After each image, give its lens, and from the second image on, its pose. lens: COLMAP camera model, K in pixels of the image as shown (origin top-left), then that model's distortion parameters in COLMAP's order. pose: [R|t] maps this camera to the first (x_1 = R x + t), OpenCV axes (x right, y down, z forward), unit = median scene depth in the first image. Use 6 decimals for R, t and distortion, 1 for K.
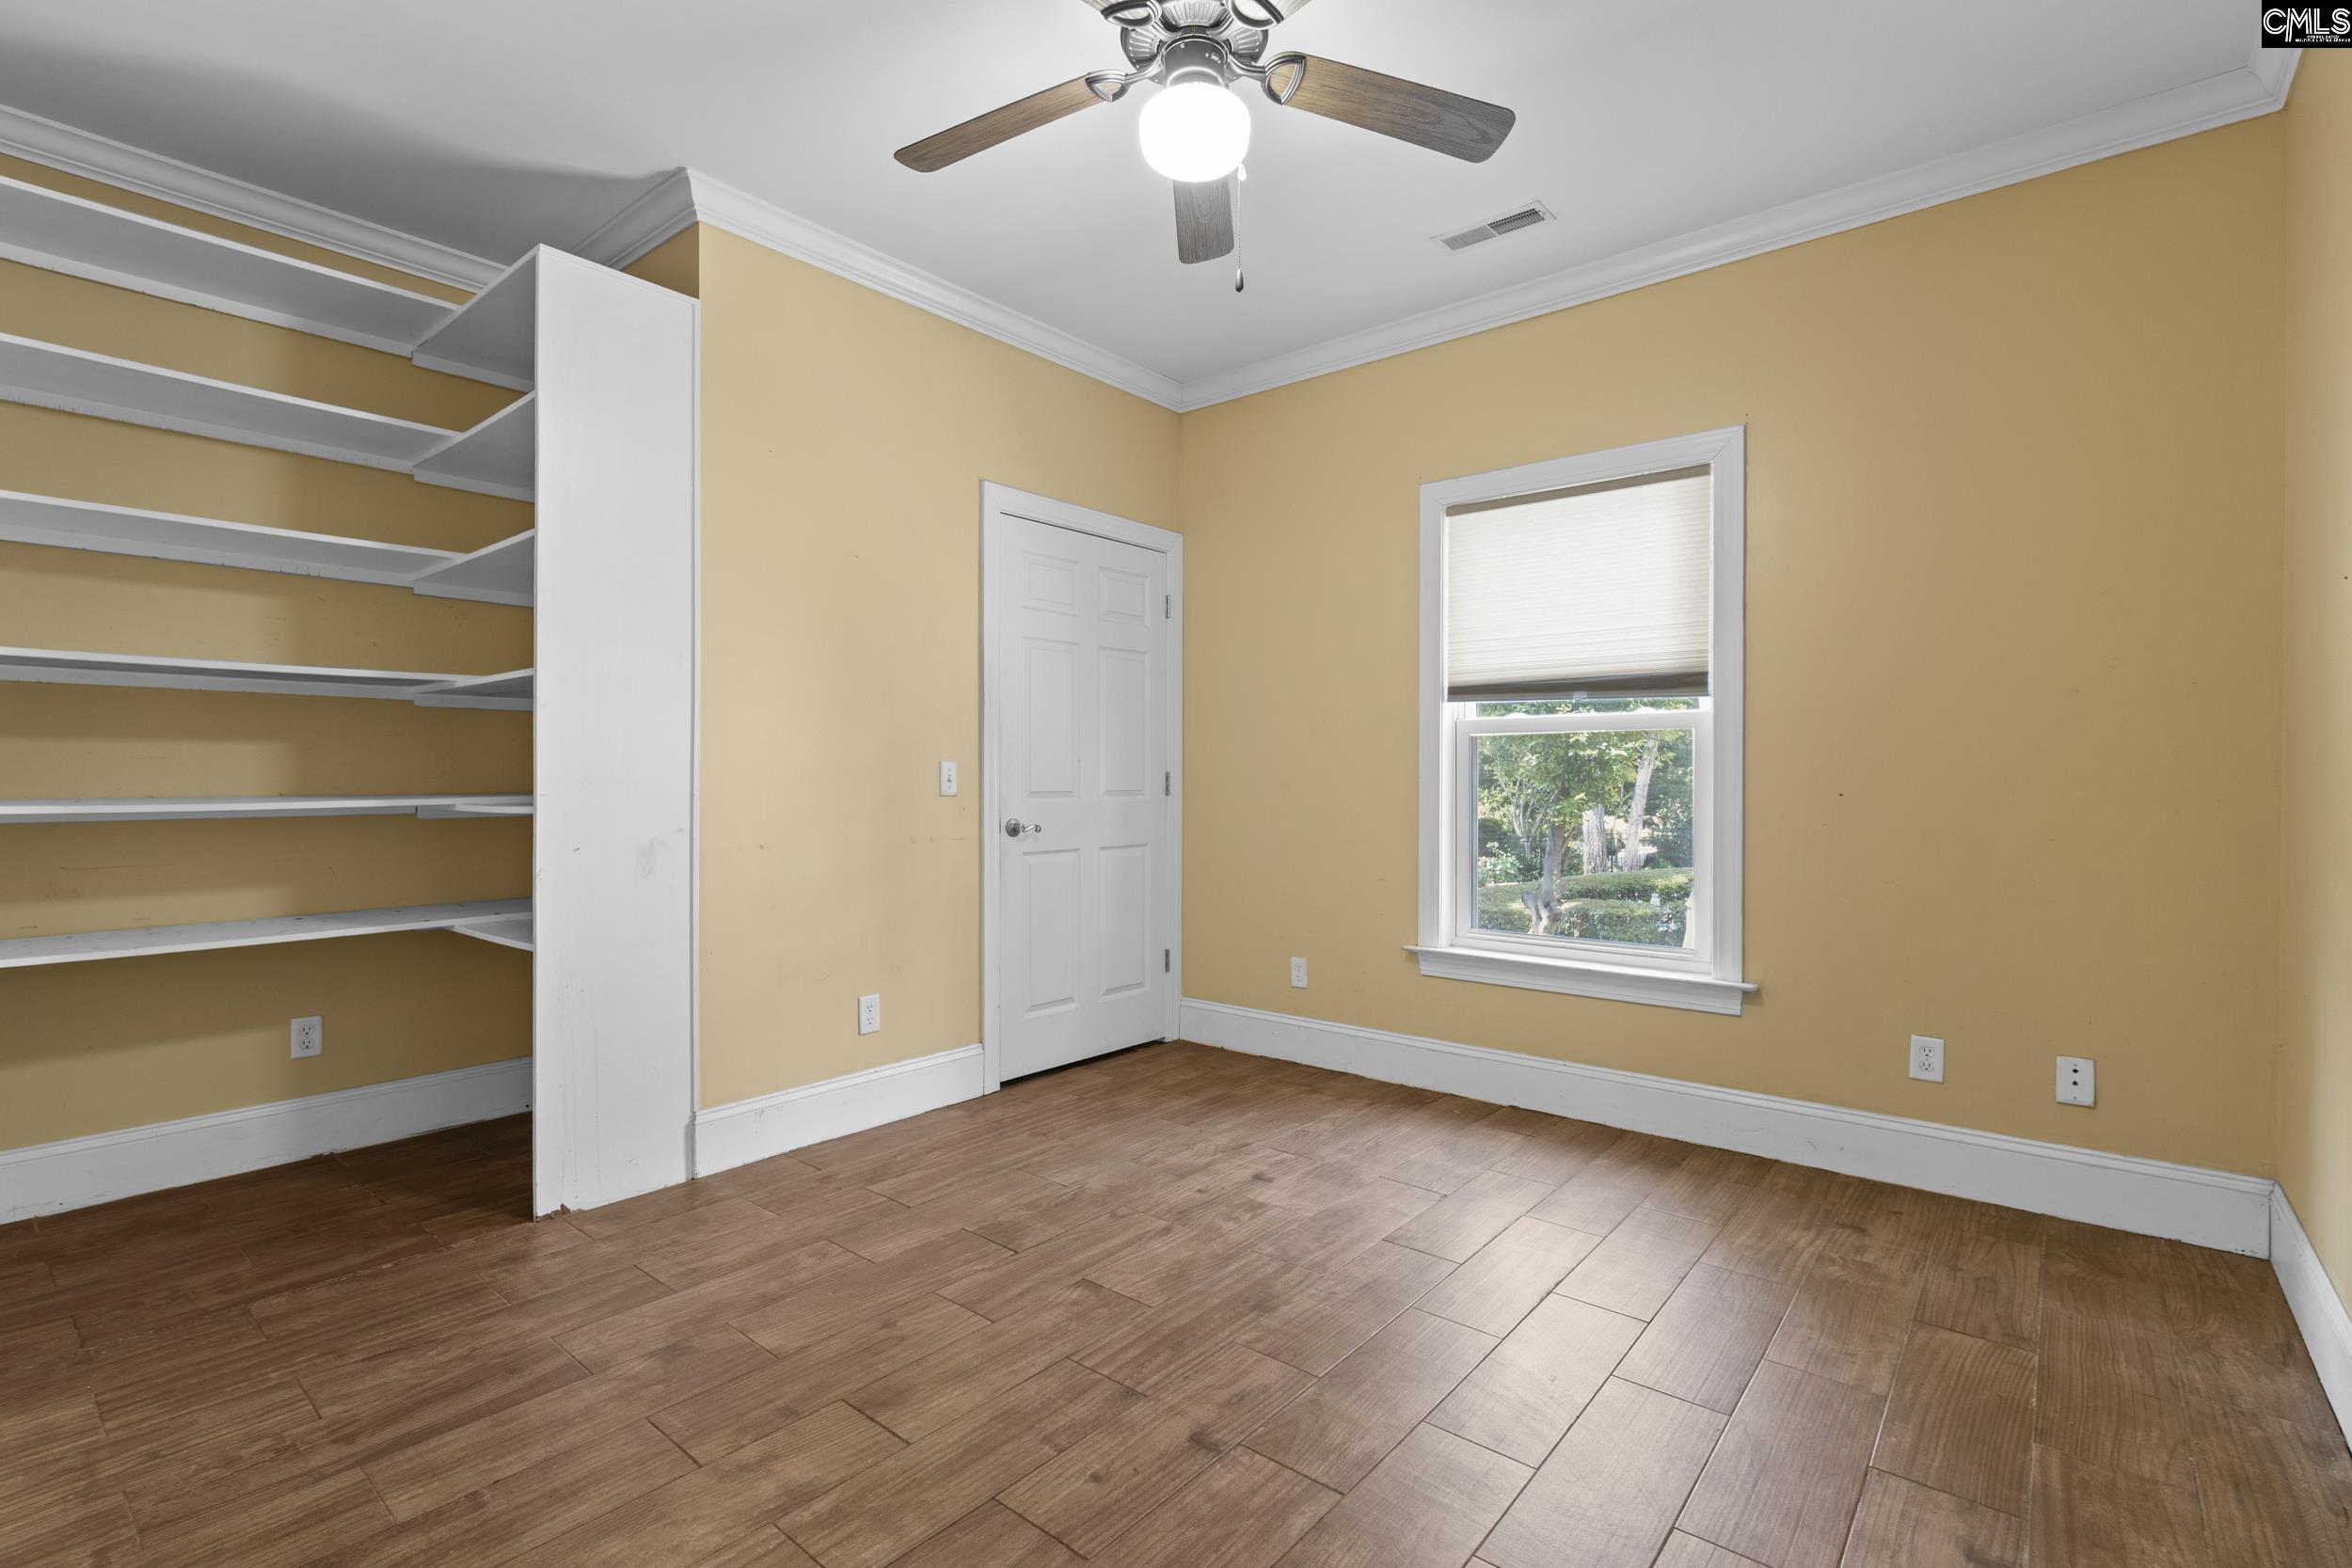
lens RADIAL K [[1074.4, 0, 1181.8], [0, 1074.4, 775.1], [0, 0, 1]] dist [-0.000672, -0.000041]
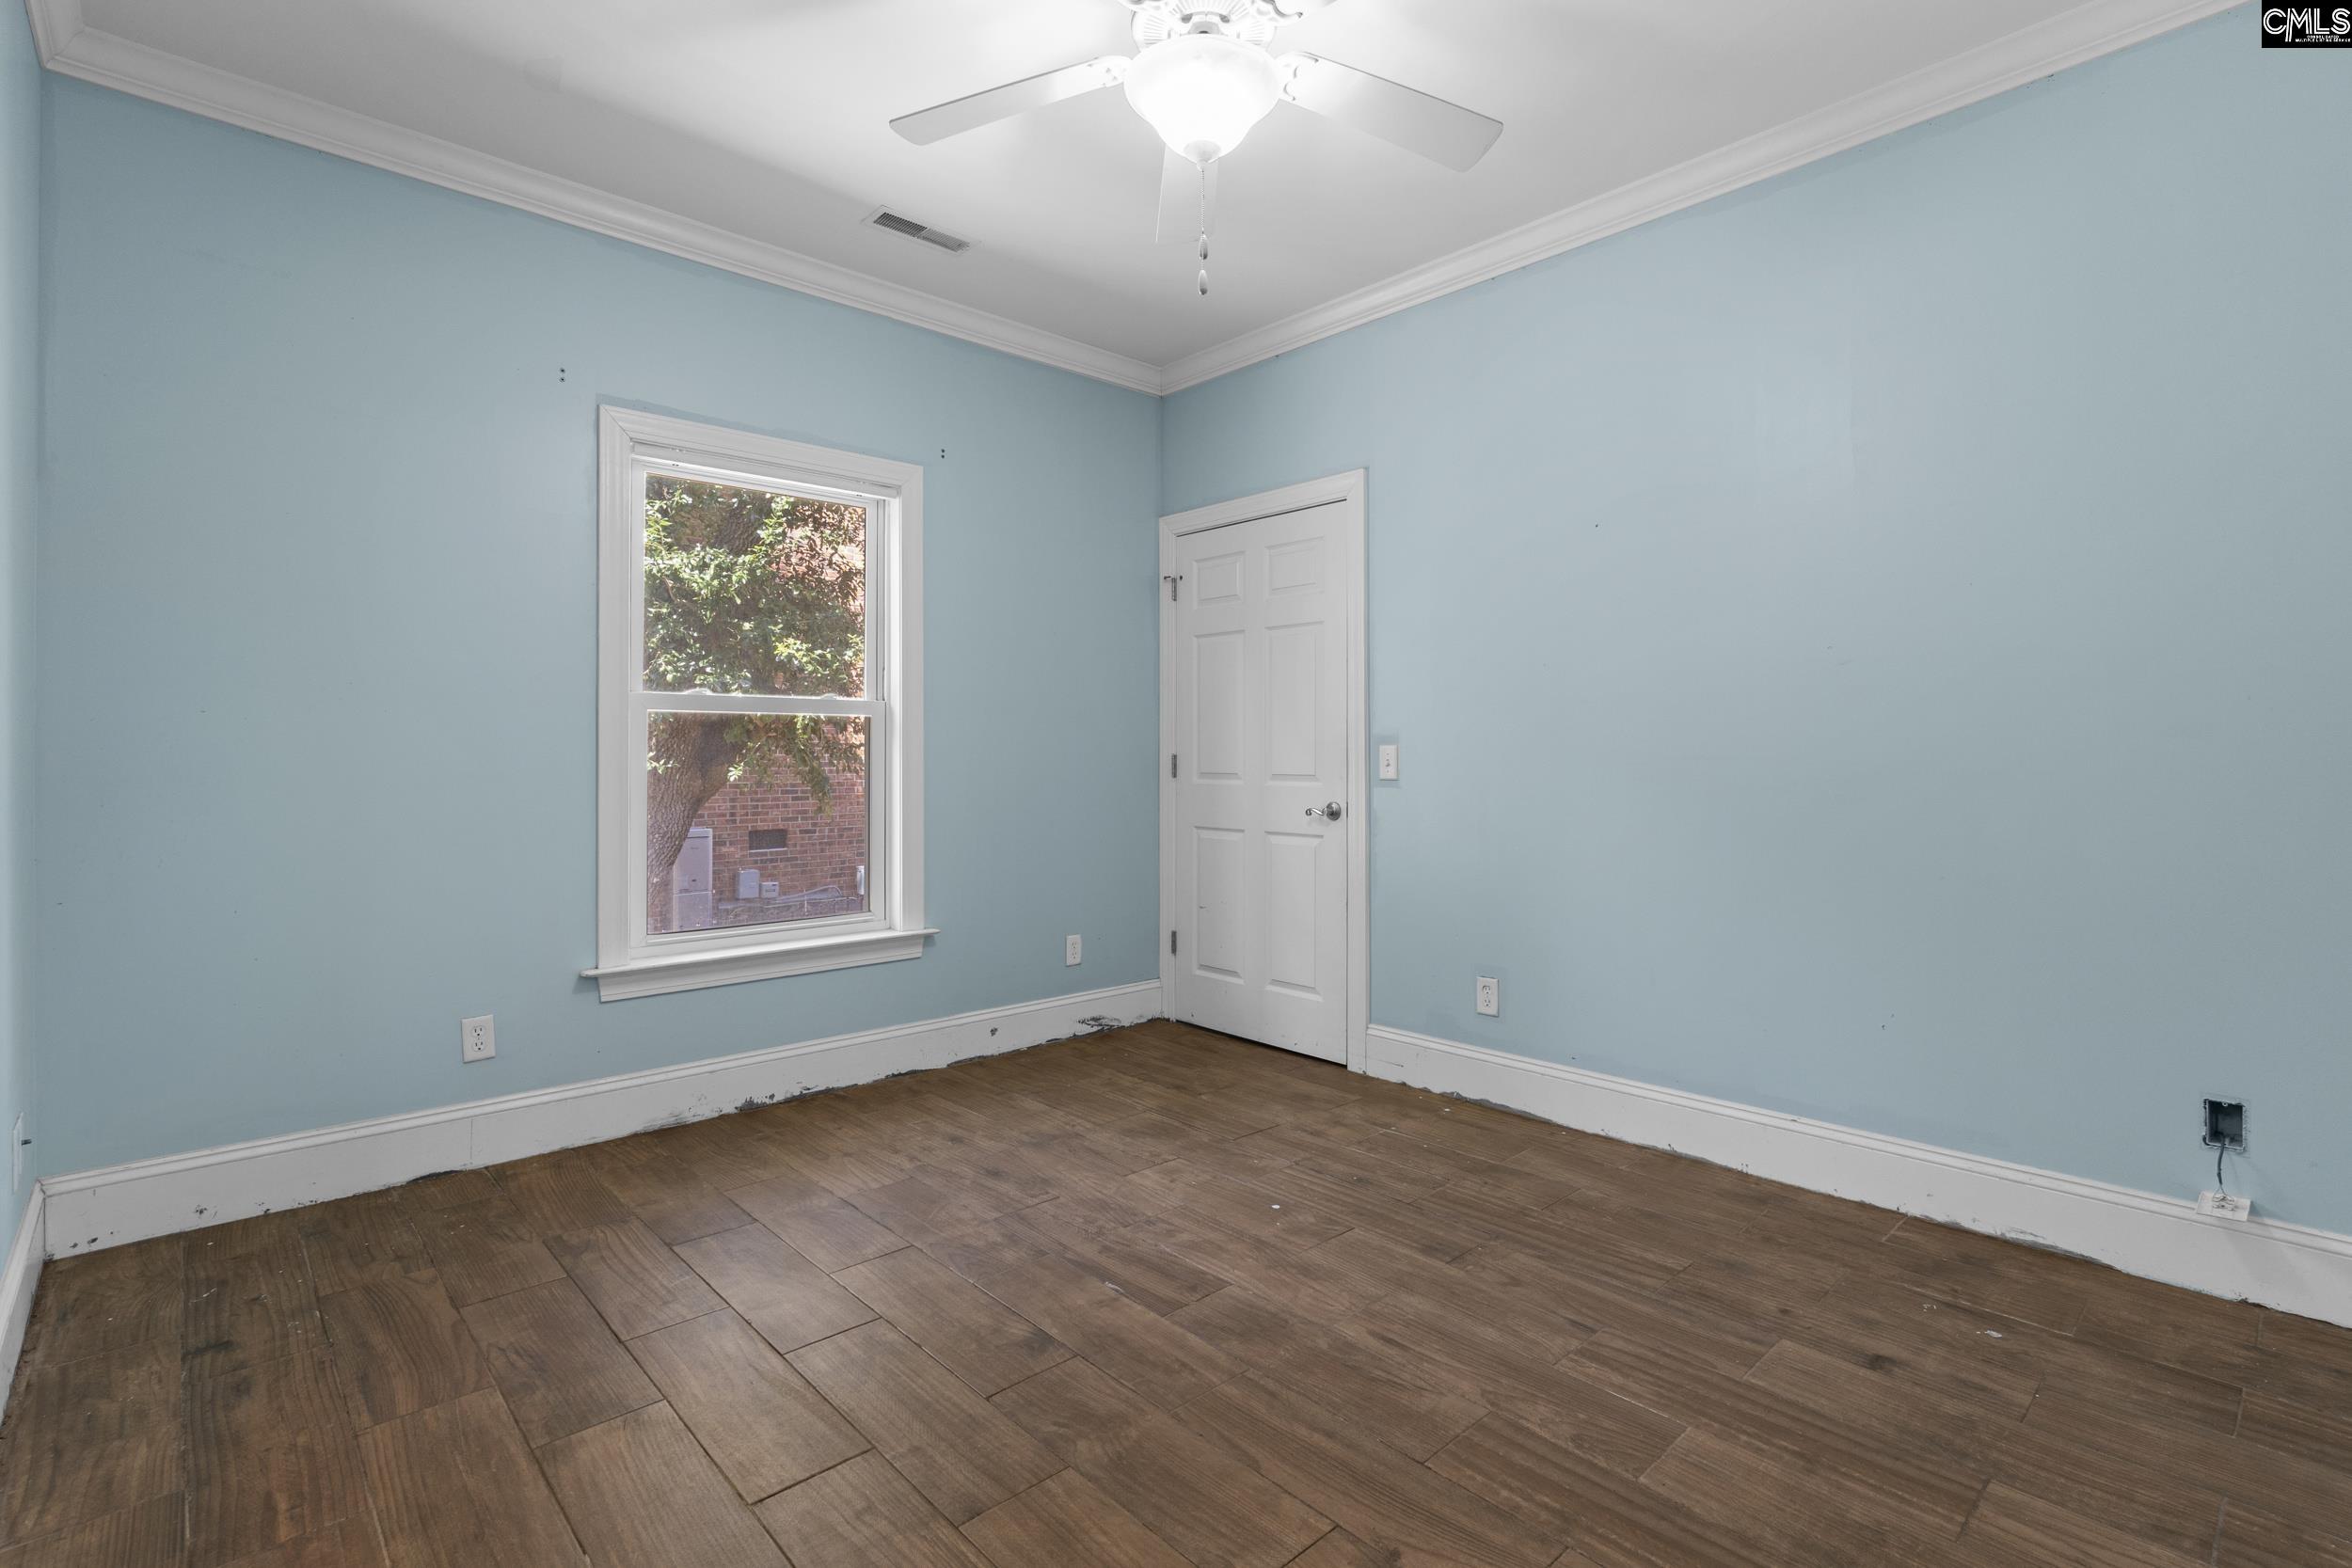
lens RADIAL K [[1092.7, 0, 1182.2], [0, 1092.7, 762.7], [0, 0, 1]] dist [0.000023, 0.000064]
pose [[0.135982, -0.005168, 0.990698, -0.694227], [0.000137, 0.999986, 0.005198, -0.001151], [-0.990711, -0.000571, 0.135981, 0.581029]]
